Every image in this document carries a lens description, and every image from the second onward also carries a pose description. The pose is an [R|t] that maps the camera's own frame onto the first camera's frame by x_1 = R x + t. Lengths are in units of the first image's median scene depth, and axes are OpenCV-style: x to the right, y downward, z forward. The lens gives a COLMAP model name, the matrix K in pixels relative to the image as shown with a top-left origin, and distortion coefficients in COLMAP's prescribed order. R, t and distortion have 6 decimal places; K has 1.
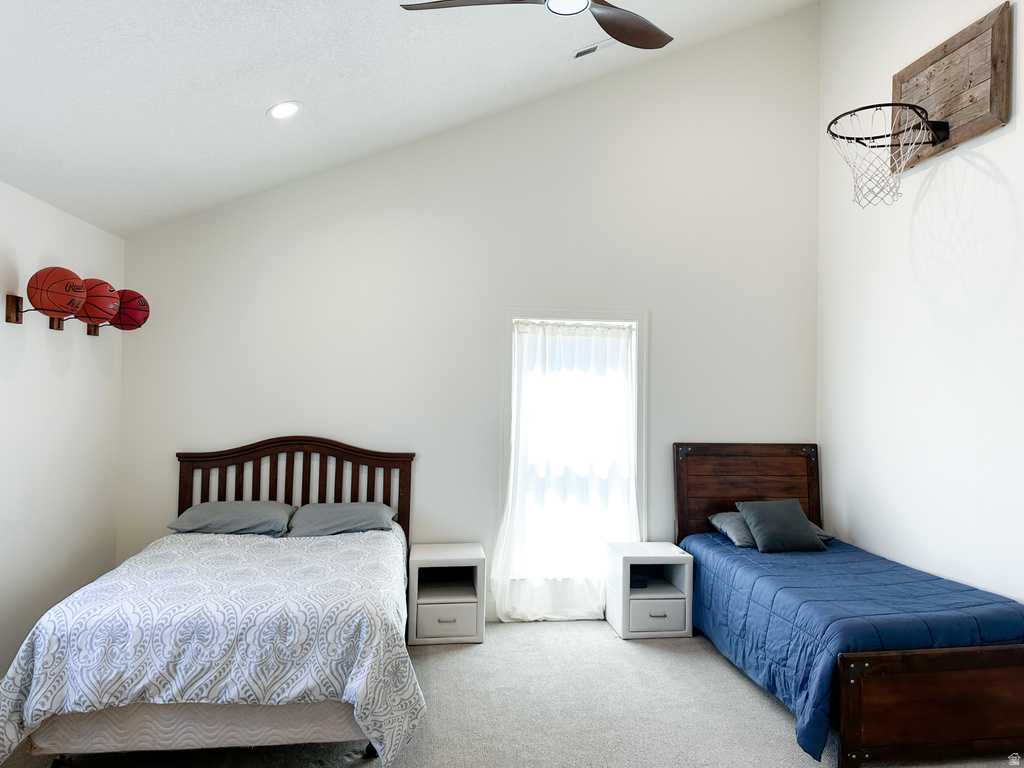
lens RADIAL K [[721.6, 0, 516.3], [0, 721.6, 375.5], [0, 0, 1]] dist [0.026486, -0.036405]
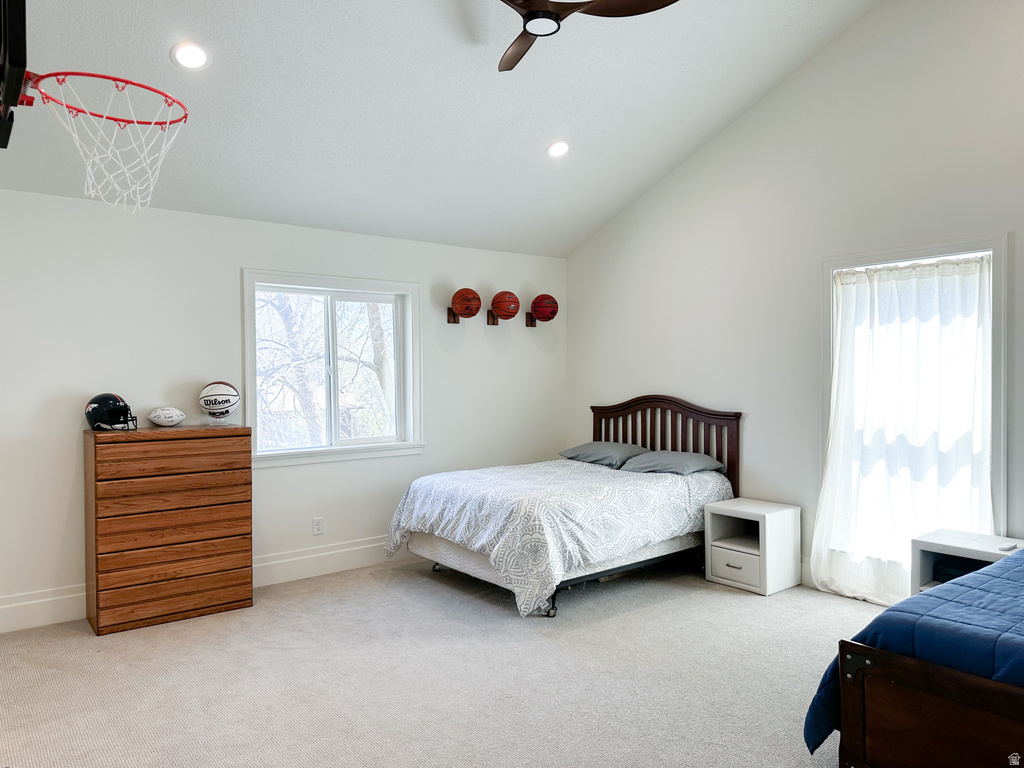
lens RADIAL K [[721.6, 0, 513.8], [0, 721.6, 384.7], [0, 0, 1]] dist [0.026486, -0.036405]
pose [[0.500420, -0.009639, -0.865729, 0.667945], [0.028405, 0.999582, 0.005289, 0.055201], [0.865317, -0.027238, 0.500485, 0.188348]]
